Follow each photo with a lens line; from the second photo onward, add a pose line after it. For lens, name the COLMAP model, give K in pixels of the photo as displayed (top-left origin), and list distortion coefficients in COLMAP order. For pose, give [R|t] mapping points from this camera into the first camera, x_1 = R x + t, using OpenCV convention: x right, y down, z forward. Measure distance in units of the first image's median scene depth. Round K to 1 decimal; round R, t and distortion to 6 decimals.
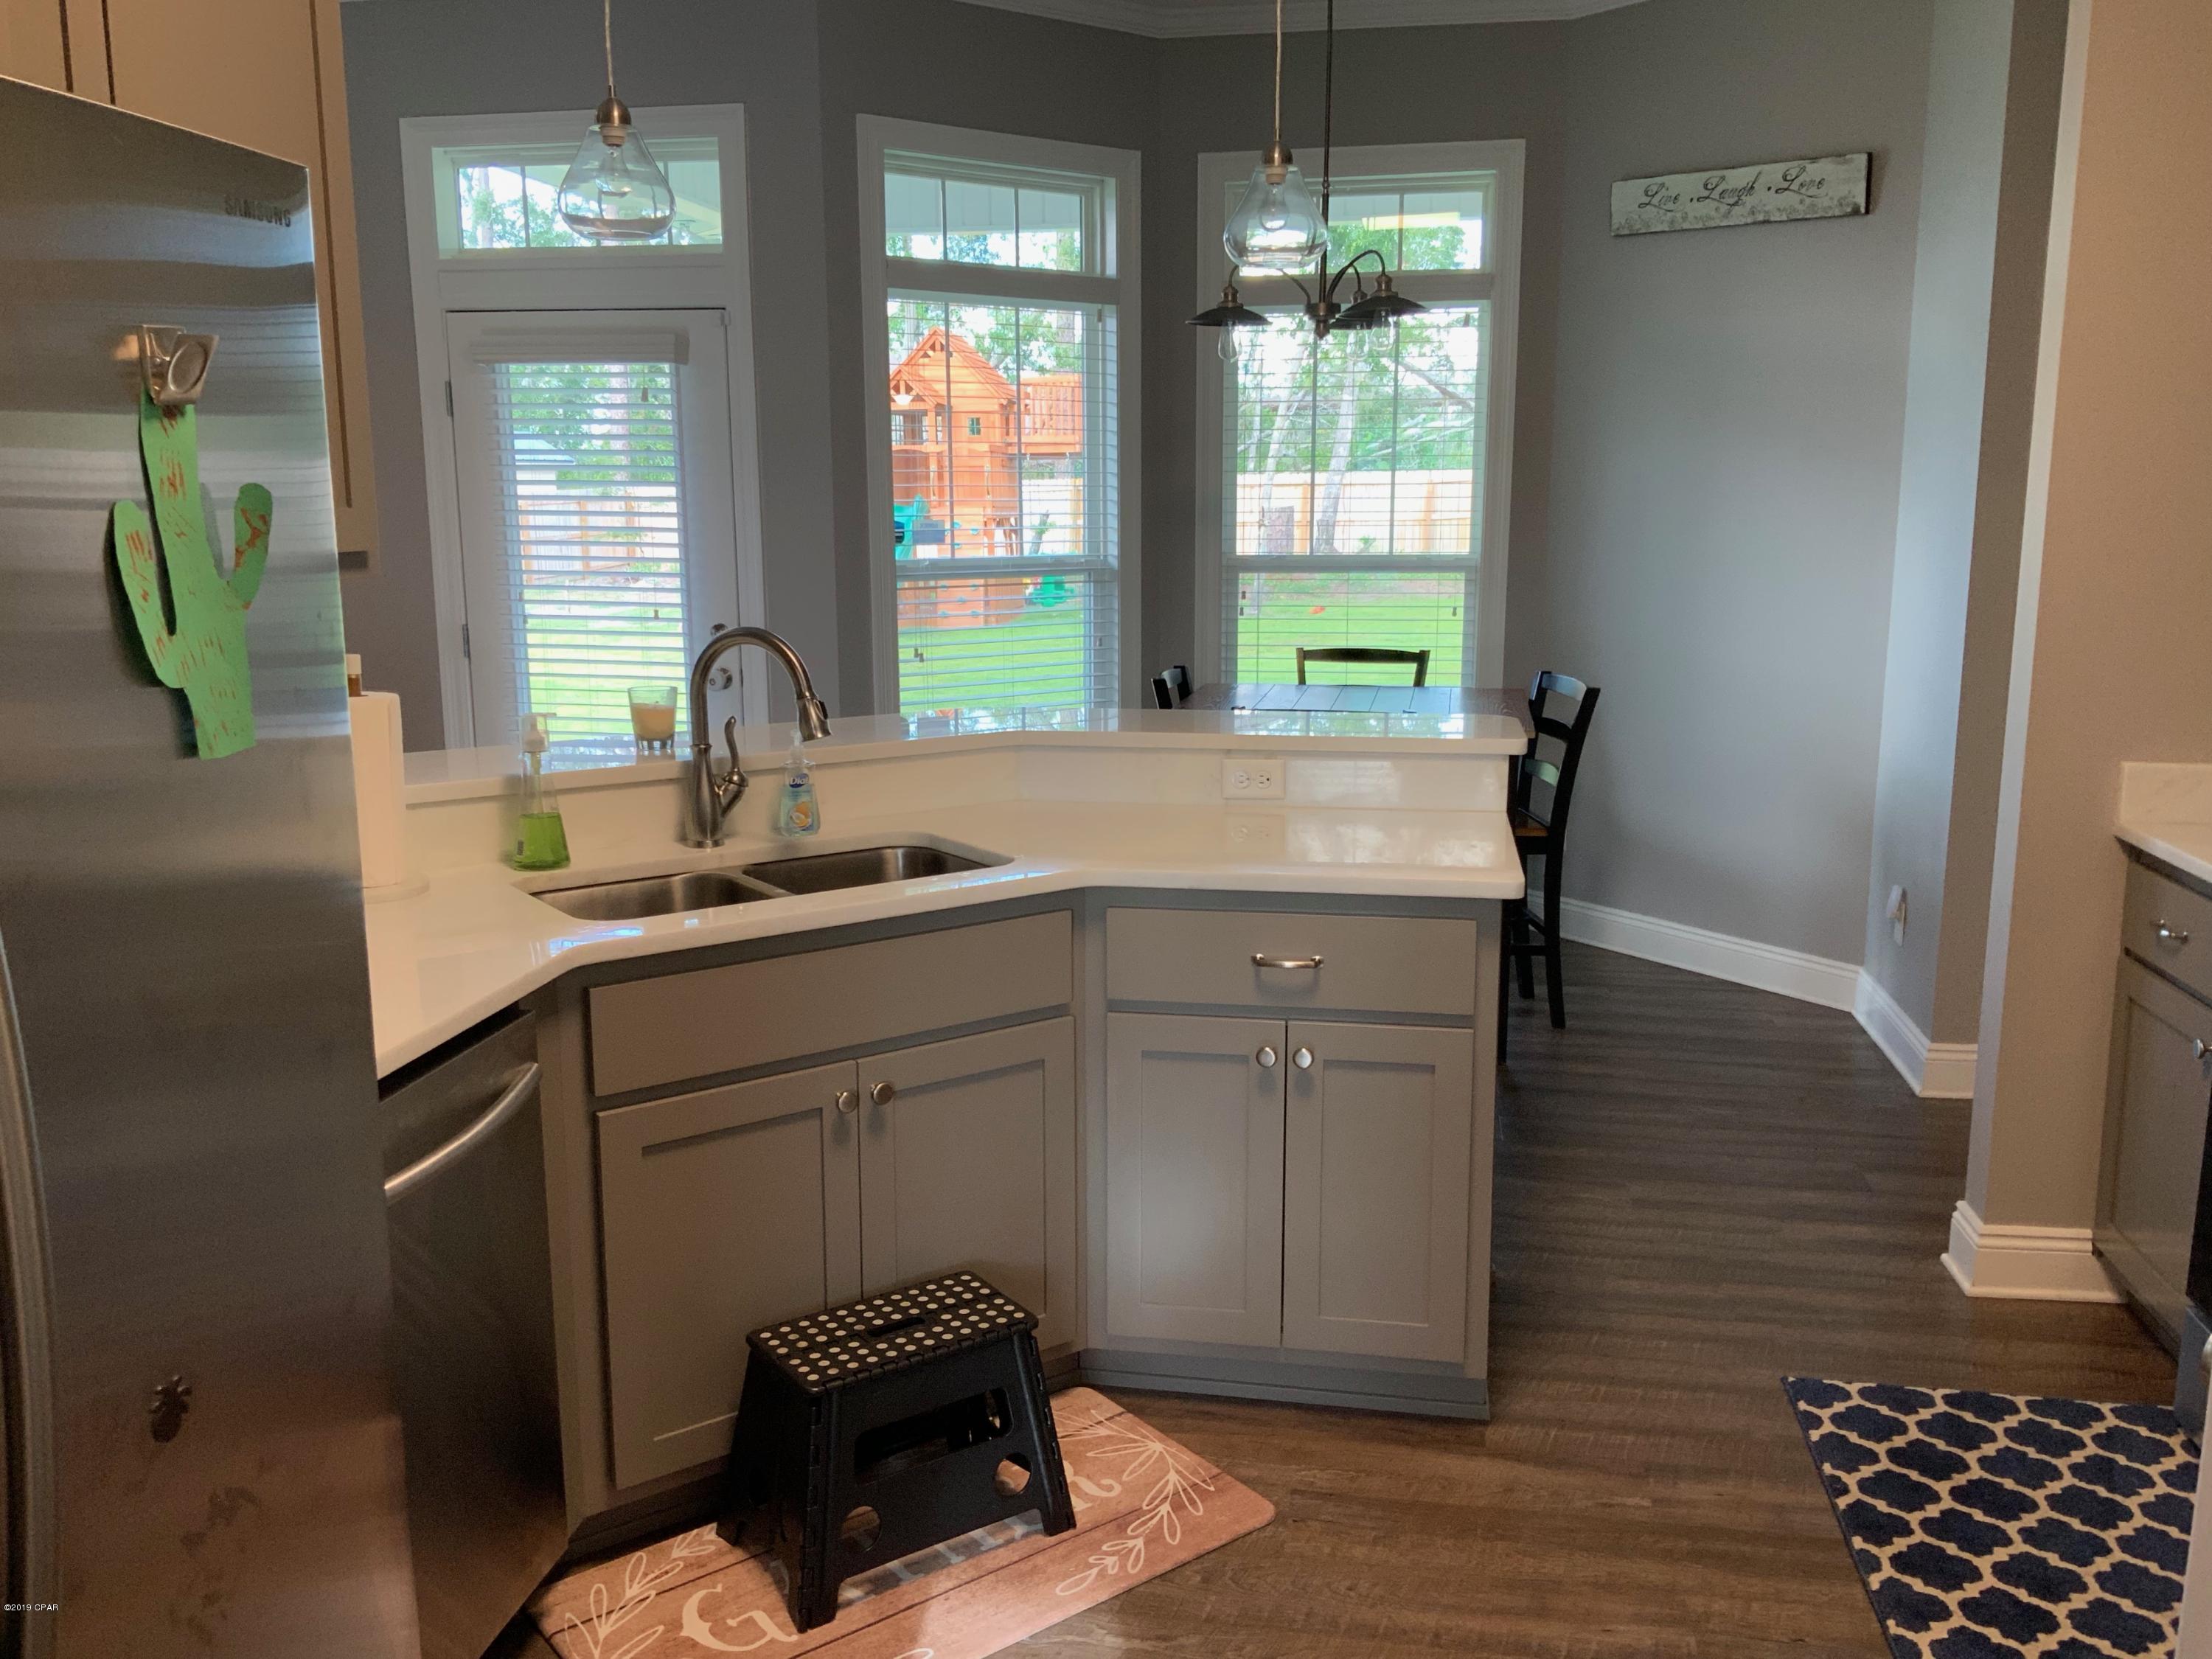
lens RADIAL K [[1860.5, 0, 1103.7], [0, 1860.5, 835.0], [0, 0, 1]] dist [0.111924, 0.001272]
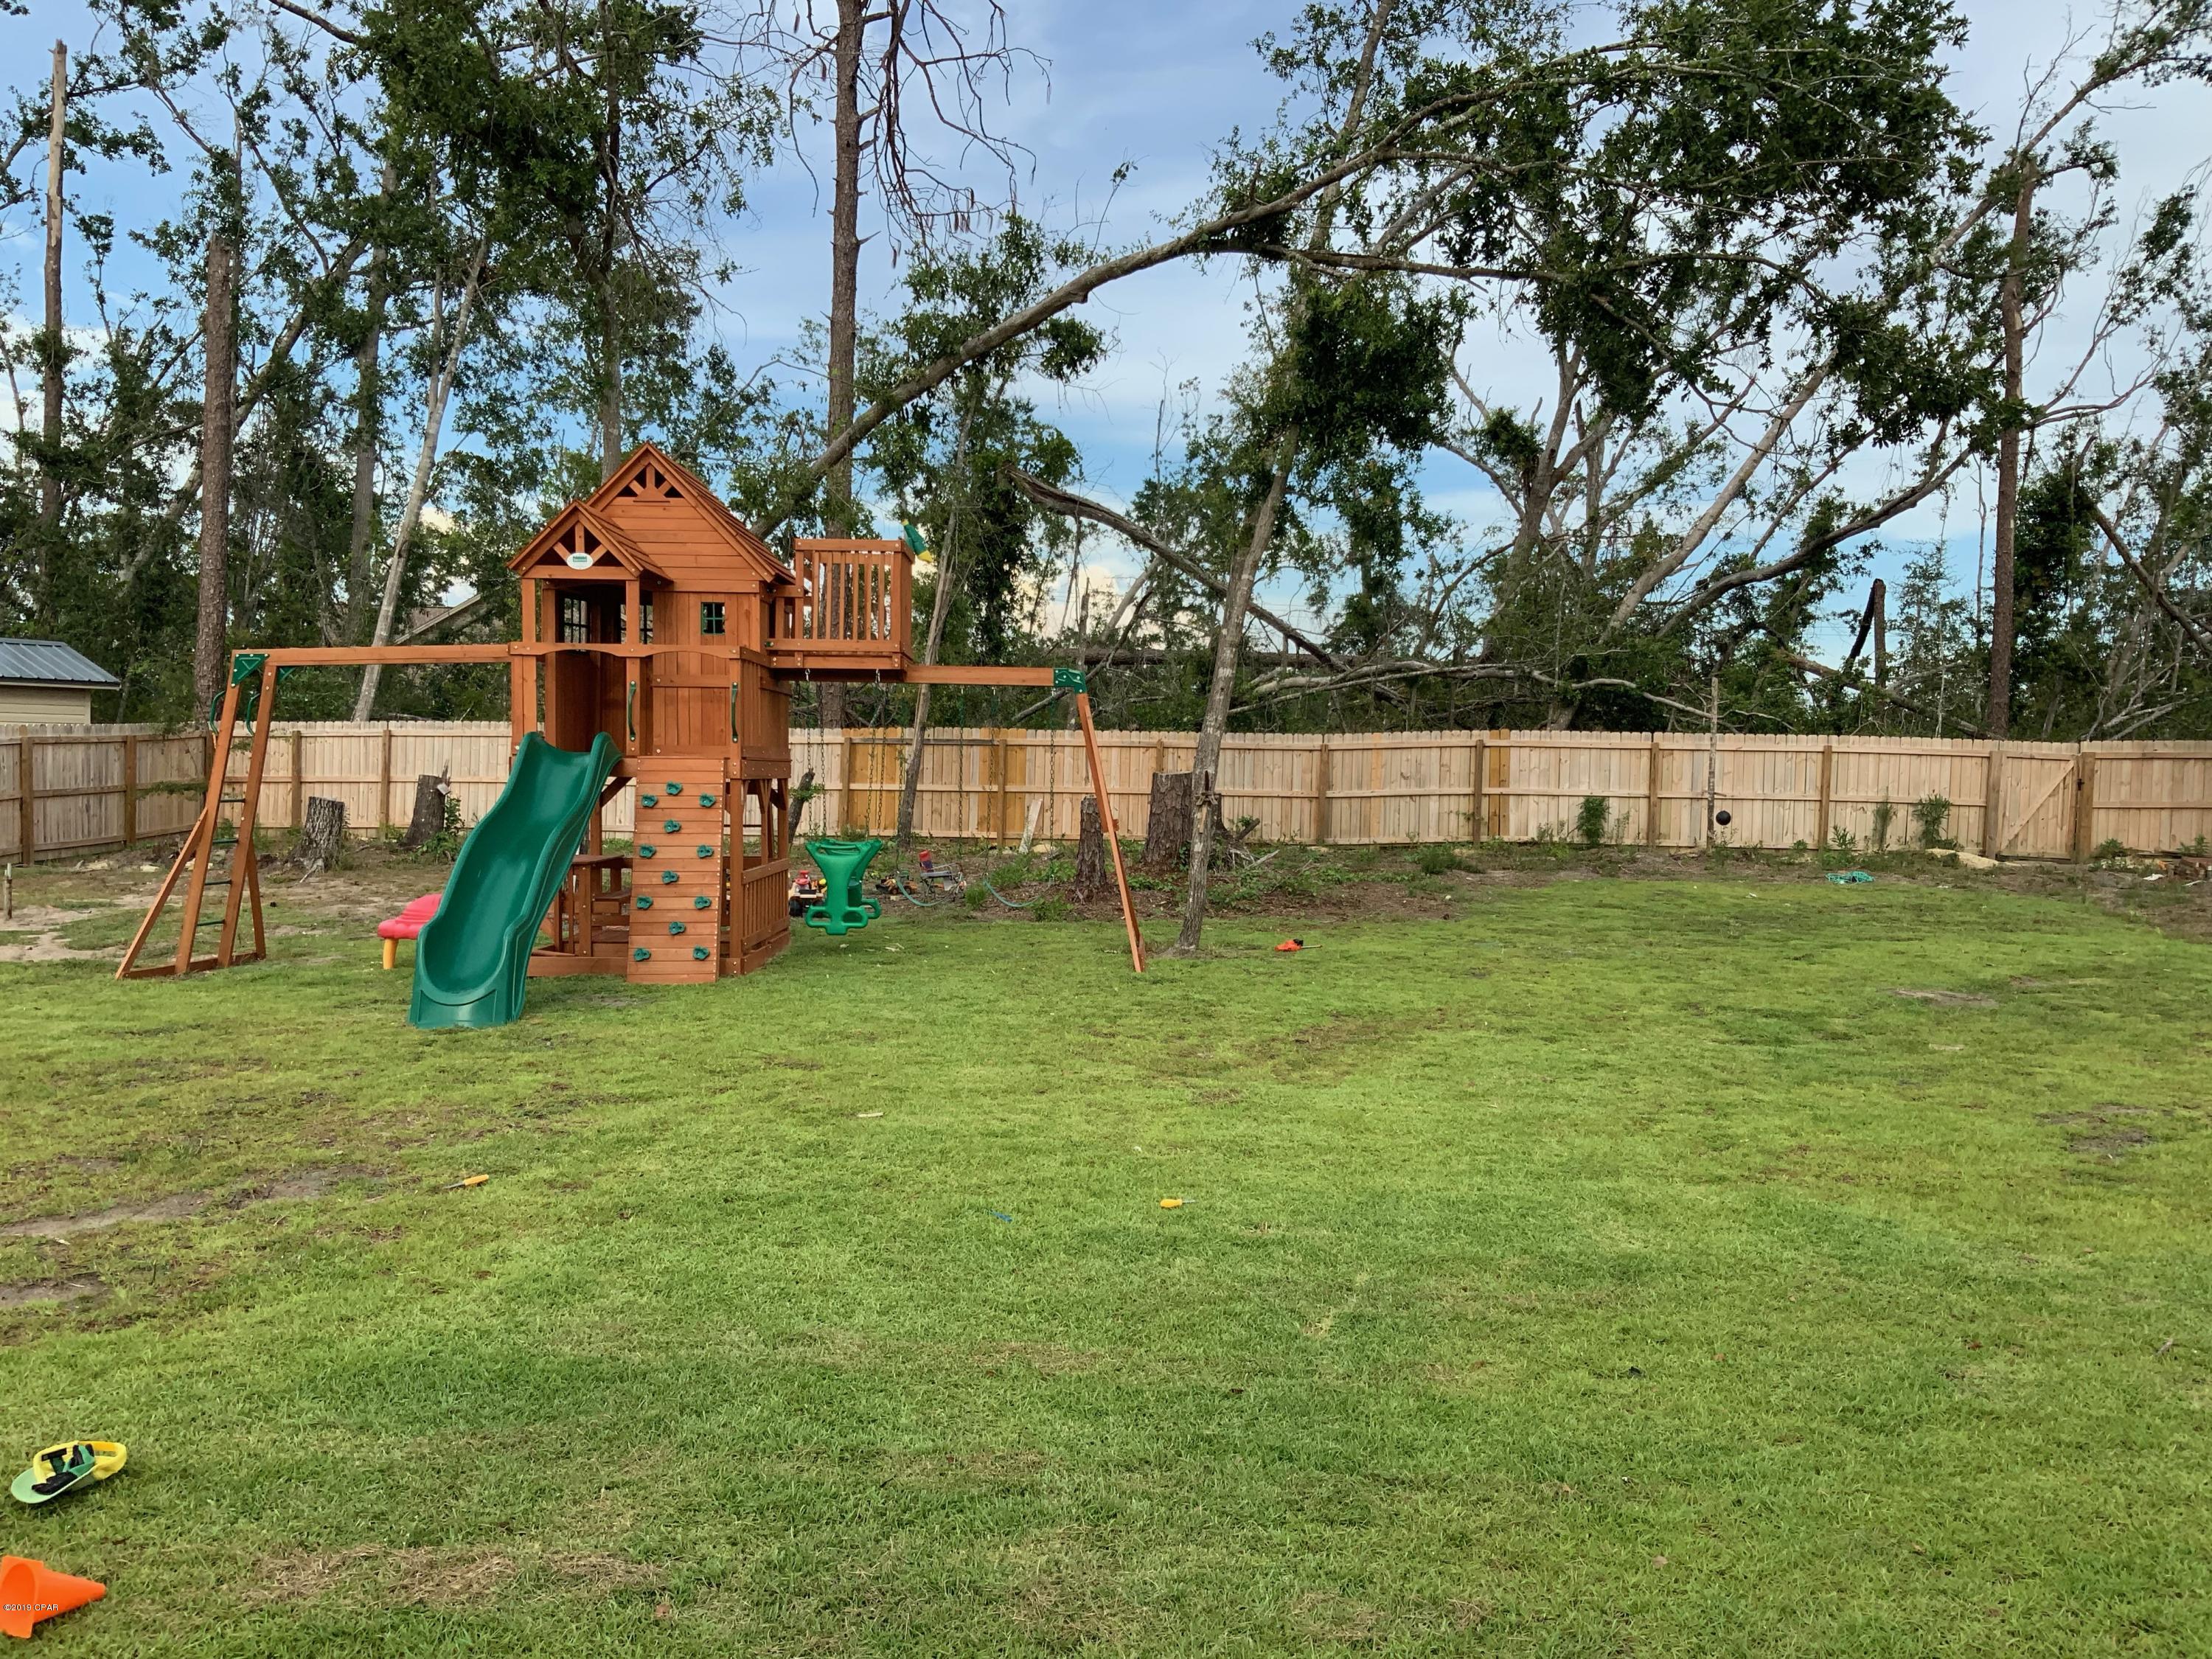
lens RADIAL K [[1860.5, 0, 1114.4], [0, 1860.5, 825.7], [0, 0, 1]] dist [0.111924, 0.001272]
pose [[0.988147, 0.025029, 0.151458, -0.033449], [-0.003127, 0.989696, -0.143150, -0.076502], [-0.153480, 0.140979, 0.978043, 0.441322]]
